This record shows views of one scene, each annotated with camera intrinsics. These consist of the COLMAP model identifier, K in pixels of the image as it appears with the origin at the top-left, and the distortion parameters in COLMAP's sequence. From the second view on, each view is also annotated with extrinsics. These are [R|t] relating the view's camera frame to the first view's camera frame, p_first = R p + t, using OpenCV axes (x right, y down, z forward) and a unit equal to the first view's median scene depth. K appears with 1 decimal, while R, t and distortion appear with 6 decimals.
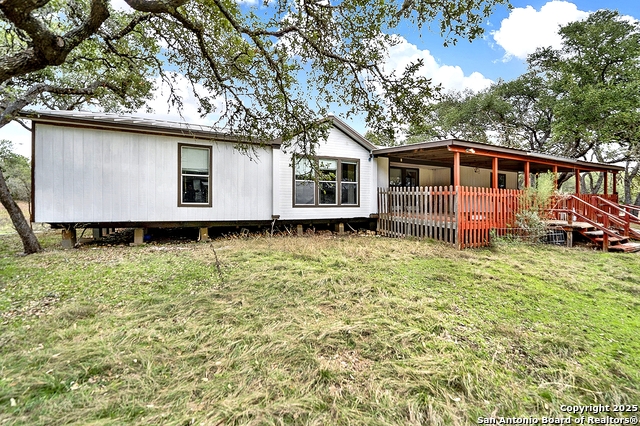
lens RADIAL K [[262.5, 0, 319.5], [0, 262.5, 209.7], [0, 0, 1]] dist [-0.000388, -0.000098]
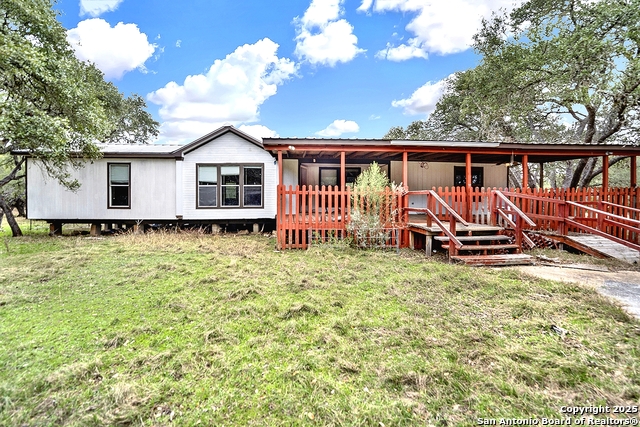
lens RADIAL K [[258.8, 0, 320.9], [0, 258.8, 216.6], [0, 0, 1]] dist [-0.008828, -0.000079]
pose [[0.929341, 0.002705, -0.369213, 0.843553], [-0.000654, 0.999984, 0.005682, 0.017838], [0.369222, -0.005039, 0.929327, 0.130939]]
